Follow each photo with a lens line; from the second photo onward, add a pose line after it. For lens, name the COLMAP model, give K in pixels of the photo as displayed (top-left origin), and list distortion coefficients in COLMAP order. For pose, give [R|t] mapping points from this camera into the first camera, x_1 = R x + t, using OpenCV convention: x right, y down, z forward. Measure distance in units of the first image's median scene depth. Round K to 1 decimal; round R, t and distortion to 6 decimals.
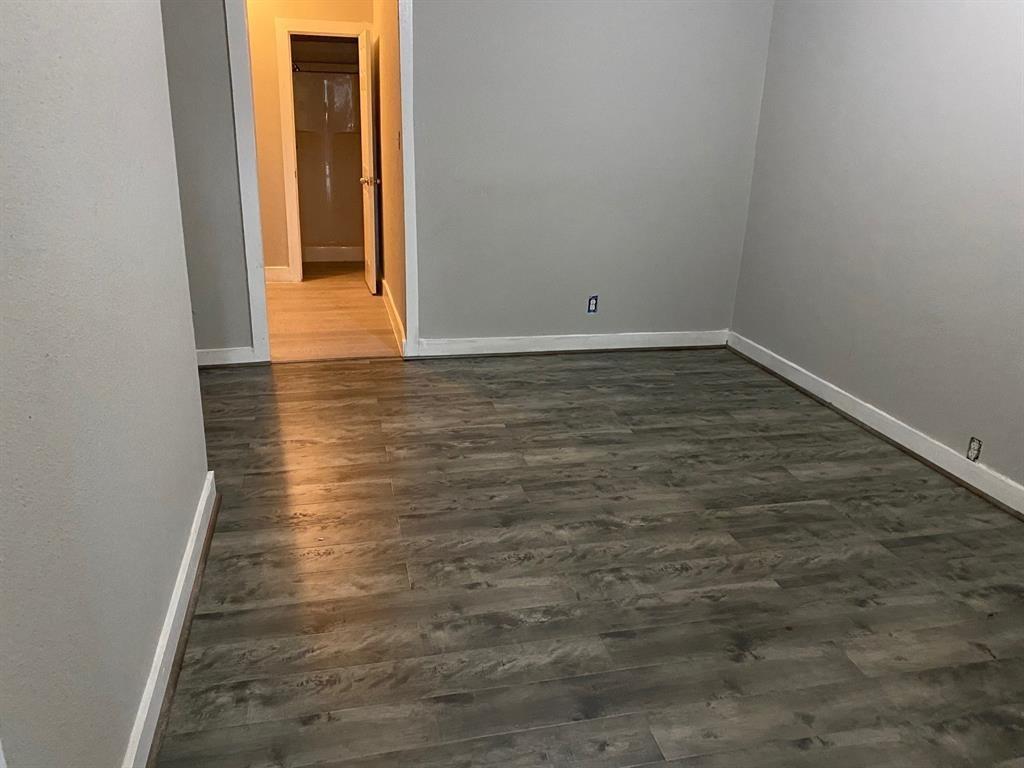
lens RADIAL K [[777.9, 0, 507.6], [0, 777.9, 368.3], [0, 0, 1]] dist [0.002880, -0.004324]
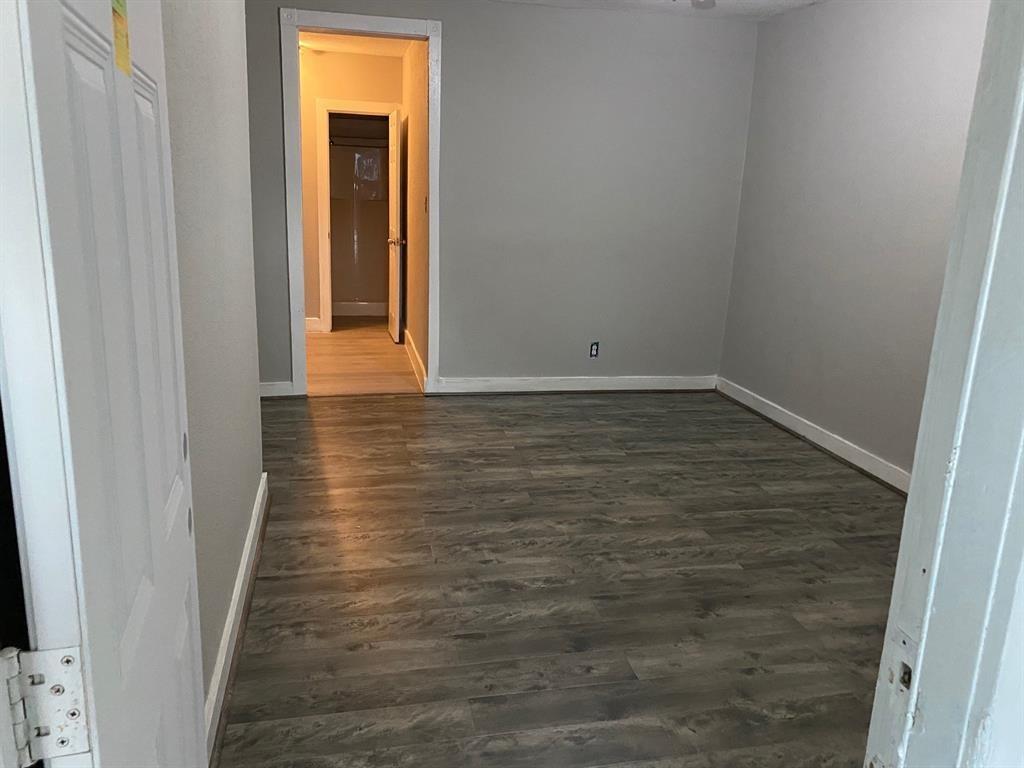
lens RADIAL K [[772.9, 0, 504.9], [0, 772.9, 368.6], [0, 0, 1]] dist [0.007118, -0.004750]
pose [[0.999722, 0.015735, -0.017546, 0.001036], [-0.017185, 0.996166, -0.085778, 0.068800], [0.016129, 0.086055, 0.996160, -0.175185]]
